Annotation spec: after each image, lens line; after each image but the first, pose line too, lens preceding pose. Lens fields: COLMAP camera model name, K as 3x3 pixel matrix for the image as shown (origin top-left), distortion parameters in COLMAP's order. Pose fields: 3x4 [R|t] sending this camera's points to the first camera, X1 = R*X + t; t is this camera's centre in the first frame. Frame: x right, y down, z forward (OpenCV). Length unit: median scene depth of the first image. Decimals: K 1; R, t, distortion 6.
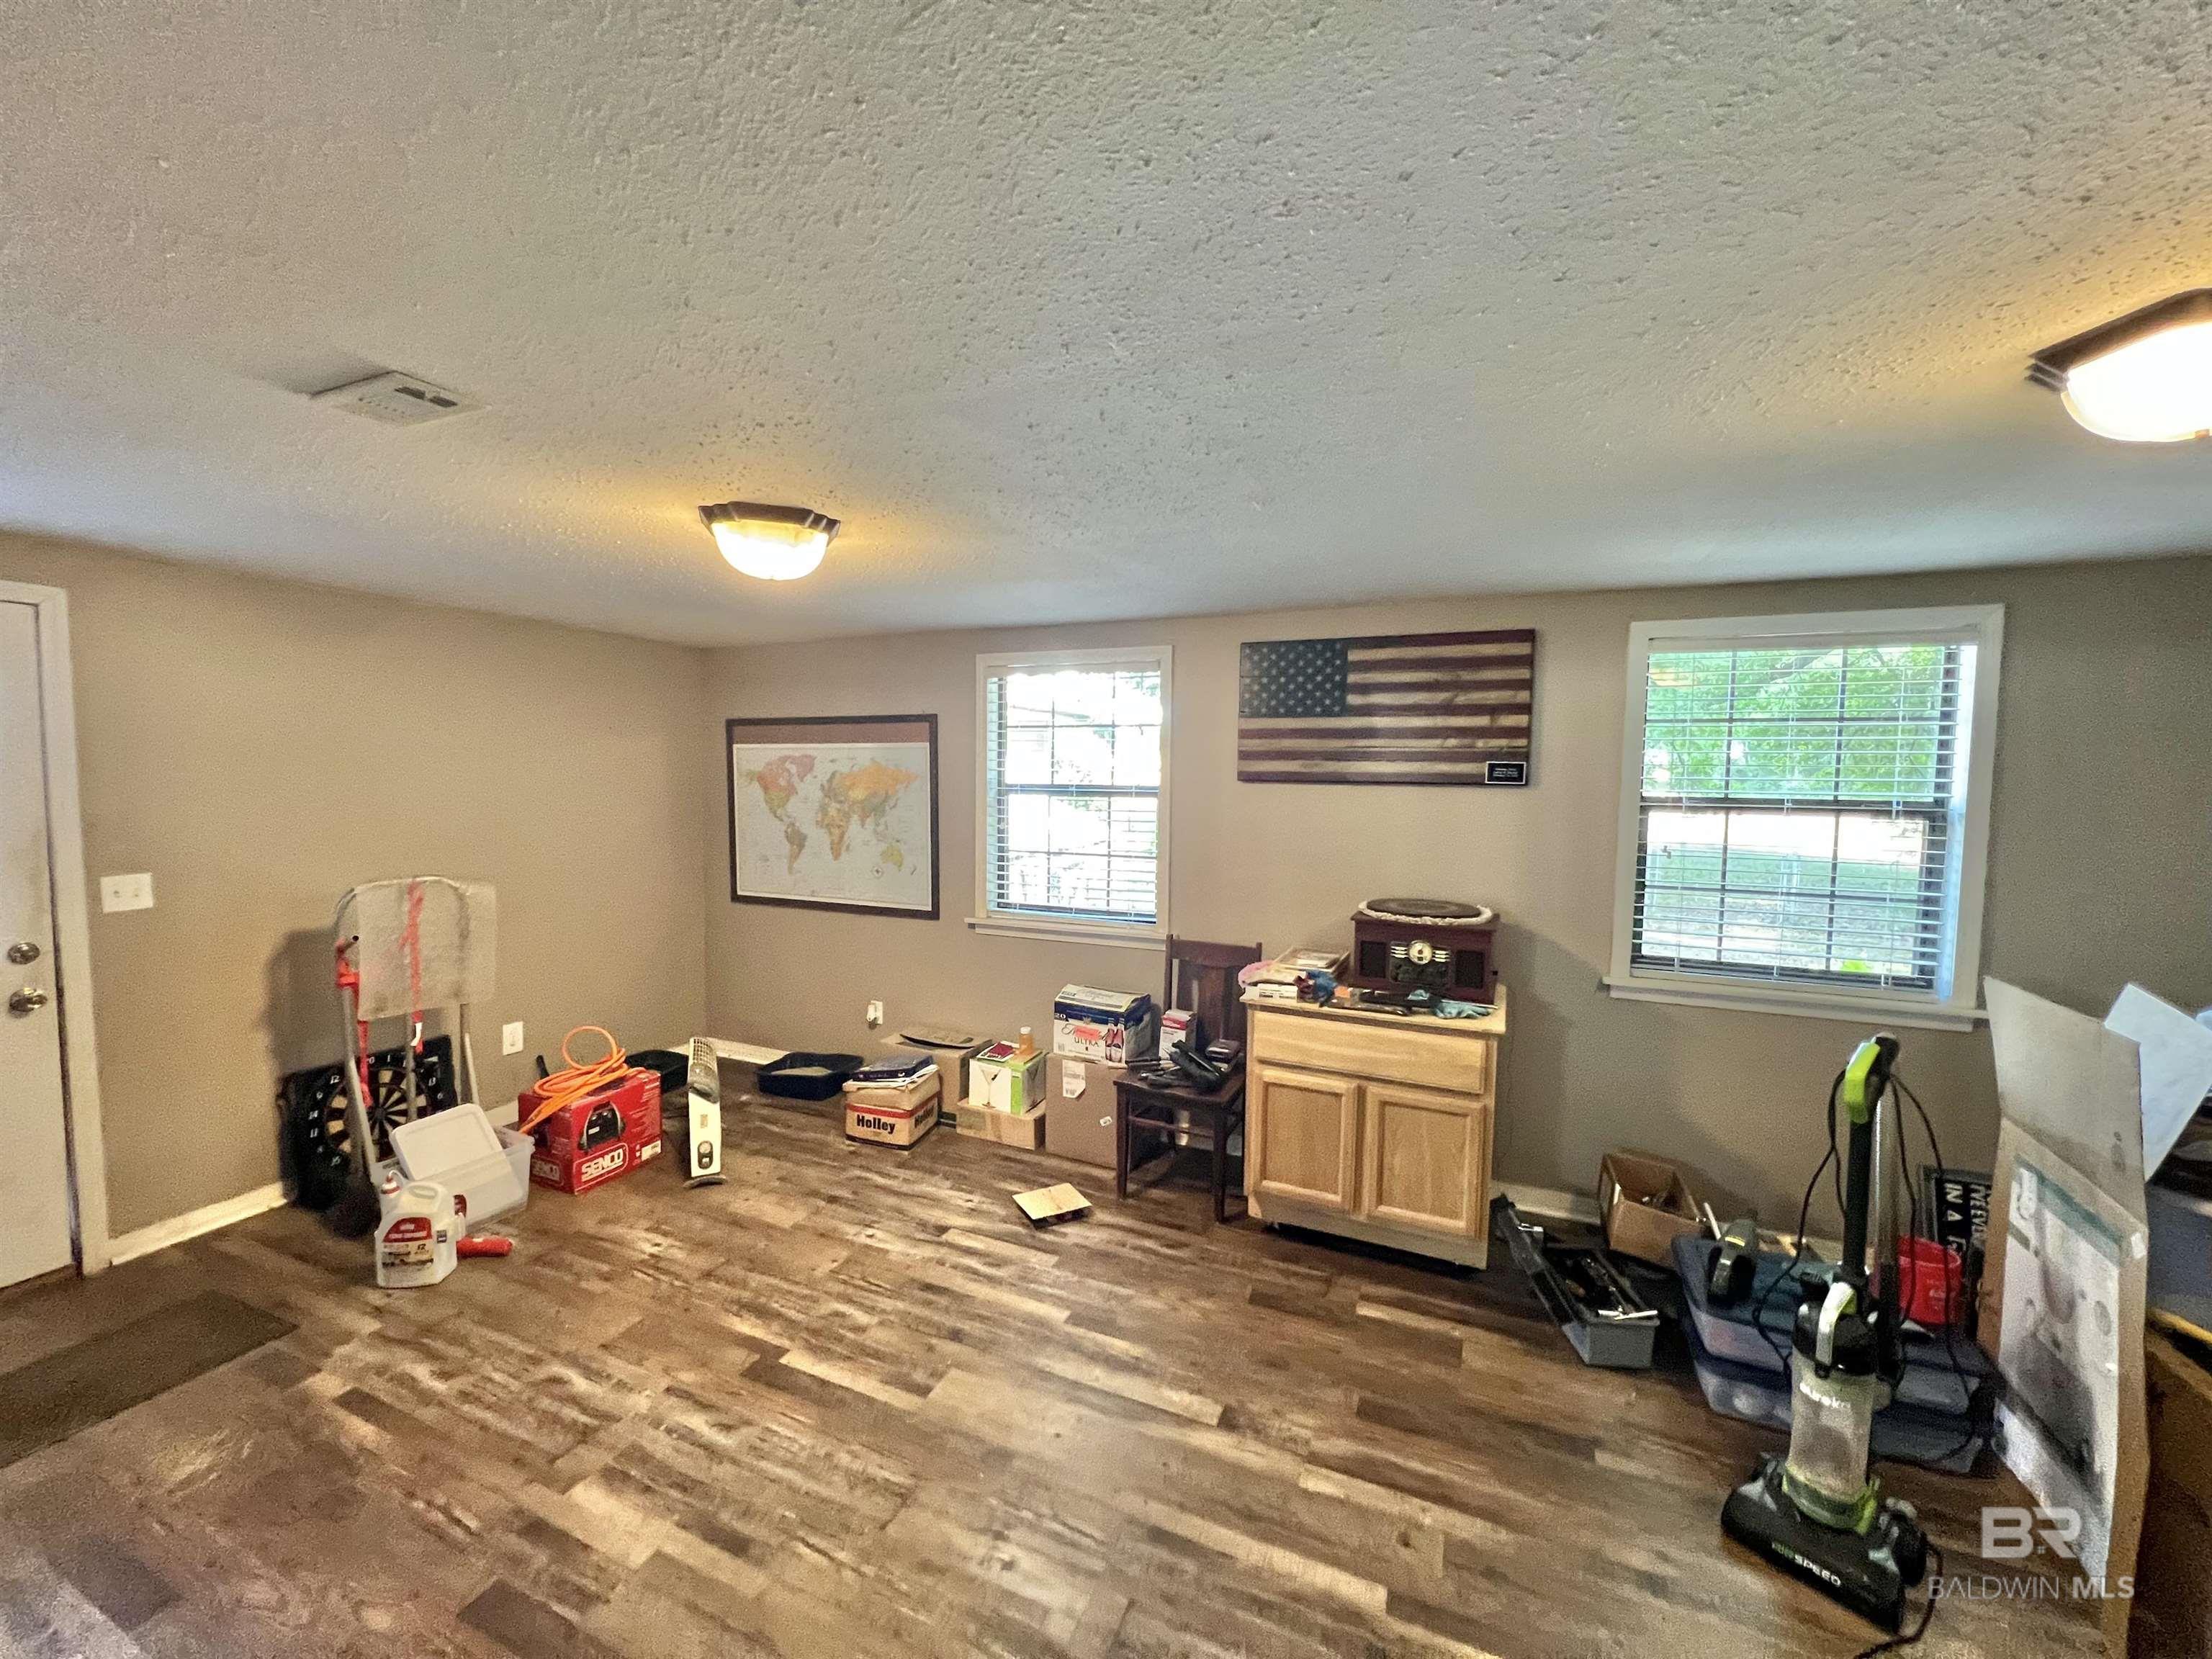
lens RADIAL K [[883.2, 0, 1100.5], [0, 883.2, 821.9], [0, 0, 1]] dist [-0.003255, 0.000034]
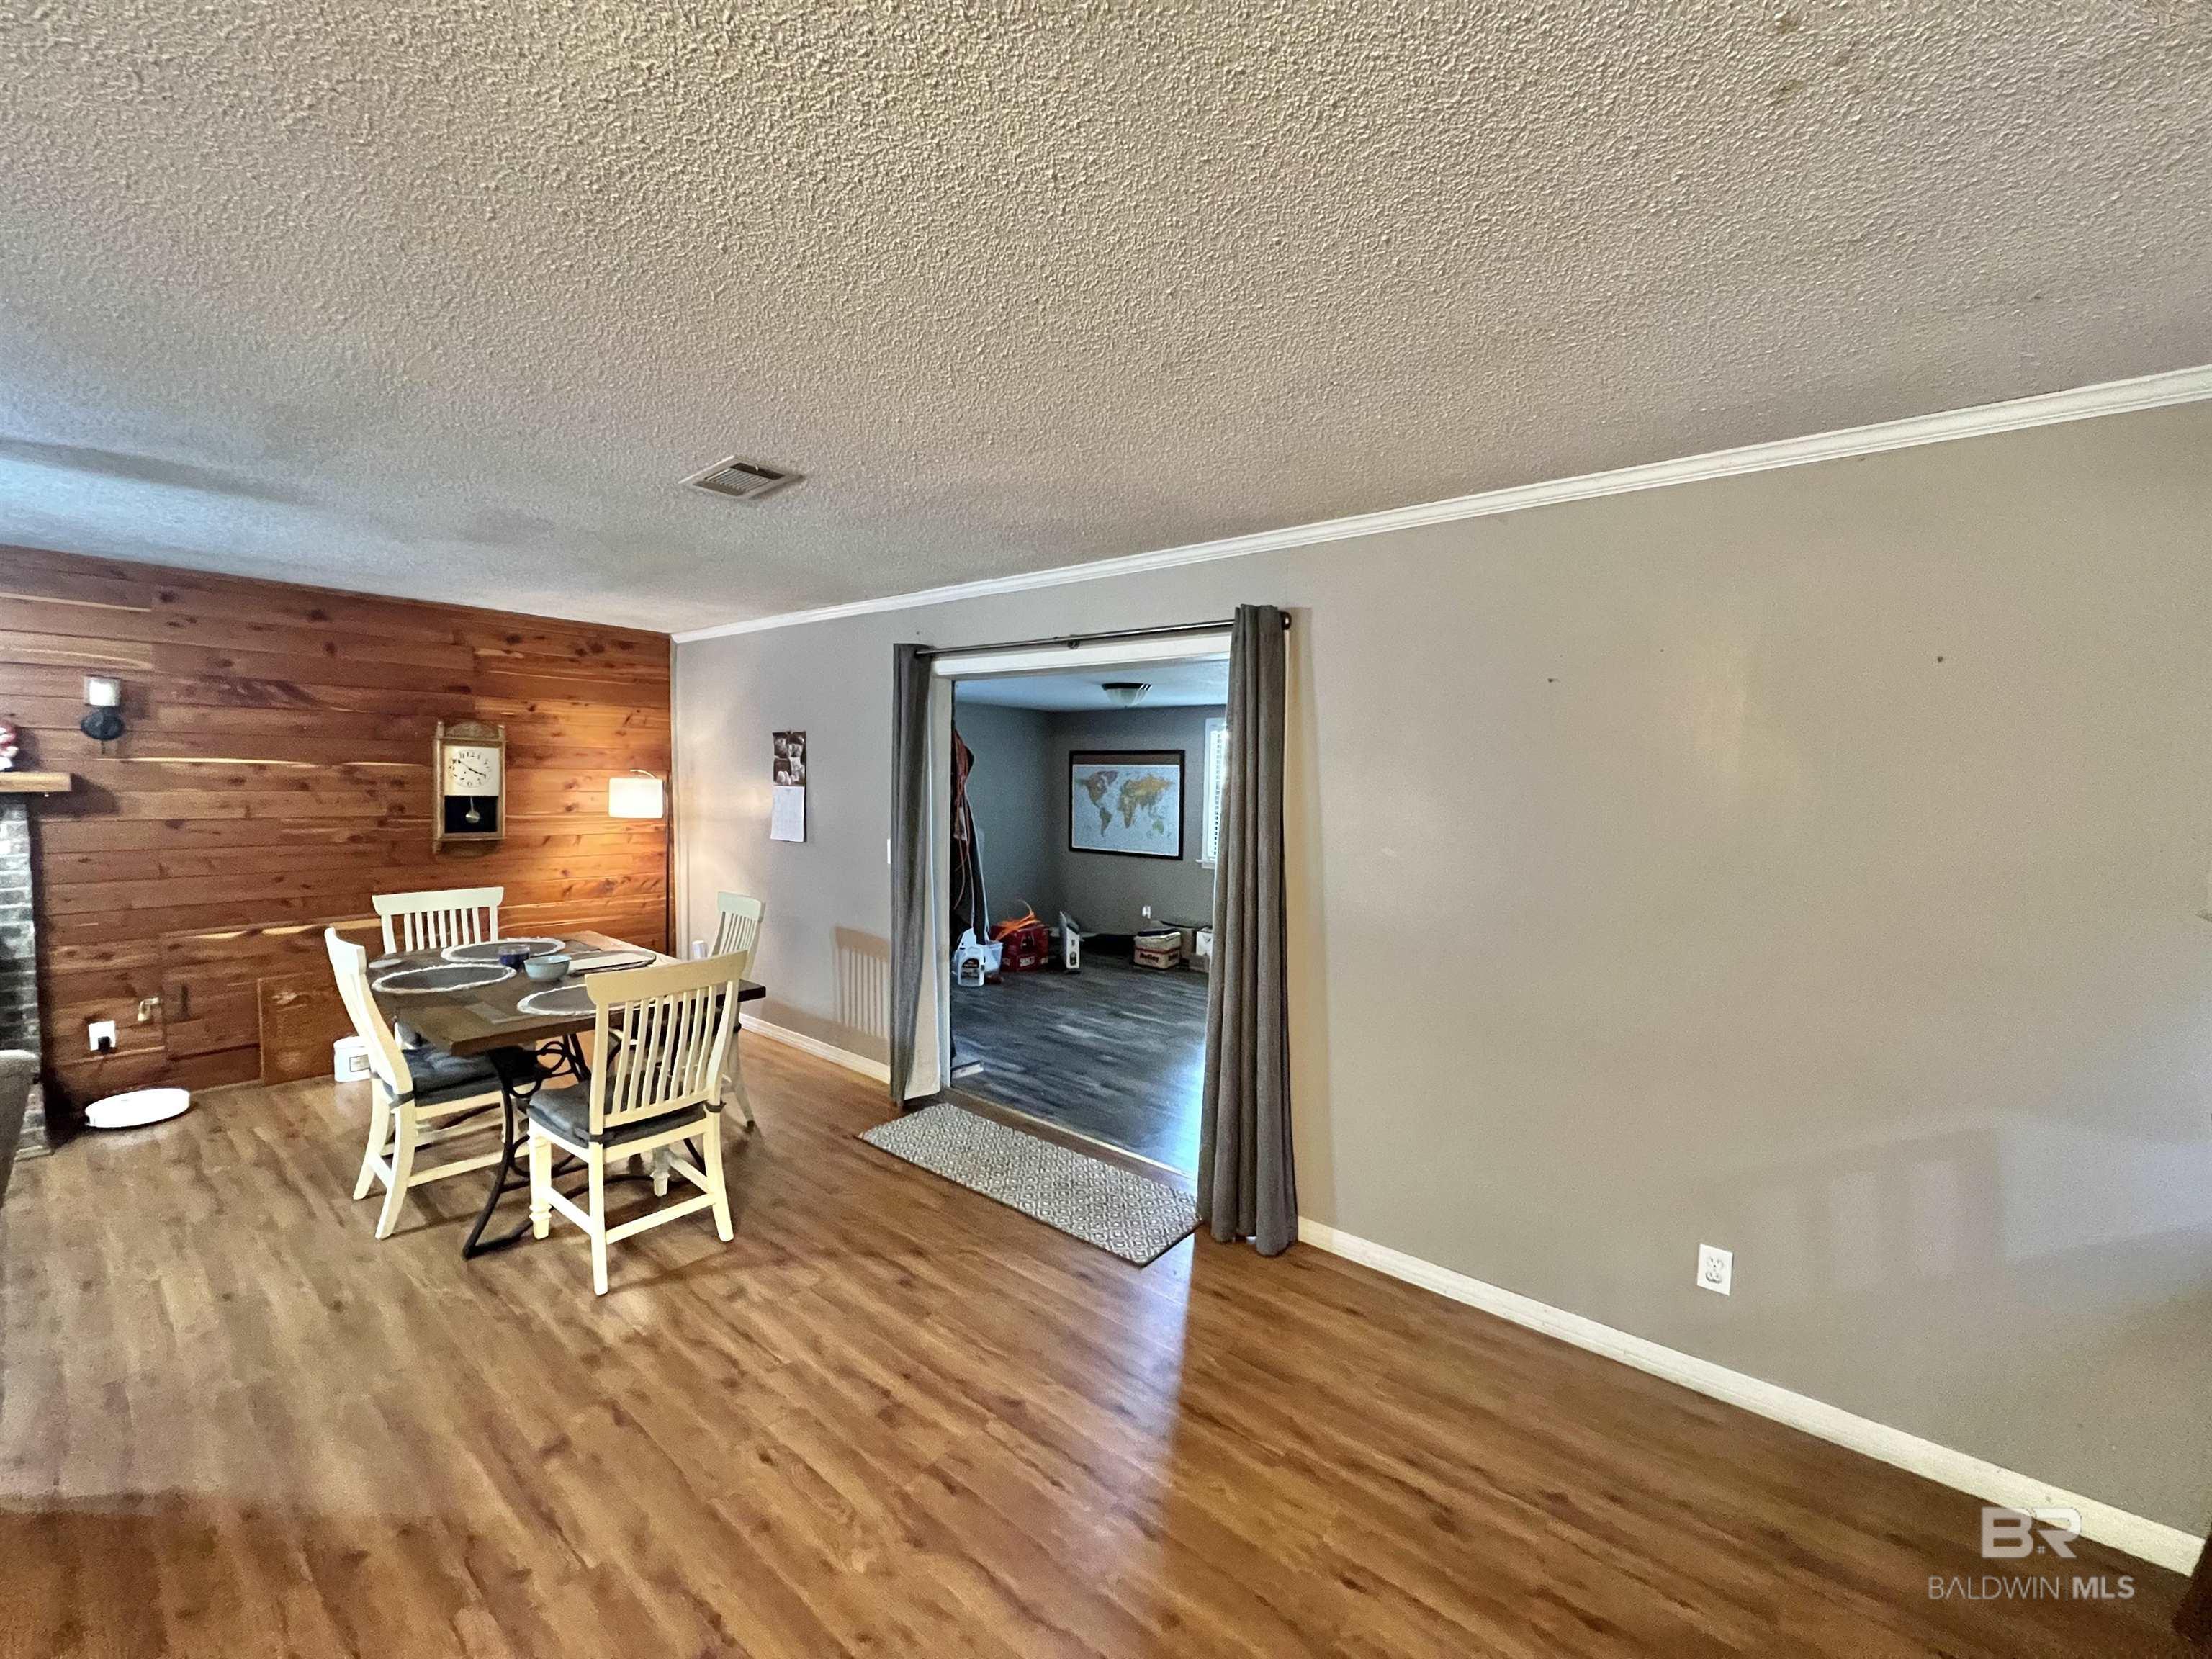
lens RADIAL K [[883.2, 0, 1106.3], [0, 883.2, 817.4], [0, 0, 1]] dist [-0.003255, 0.000034]
pose [[0.966698, 0.020434, -0.255102, 0.131627], [-0.024729, 0.999601, -0.013643, 0.049134], [0.254722, 0.019497, 0.966818, -0.822109]]
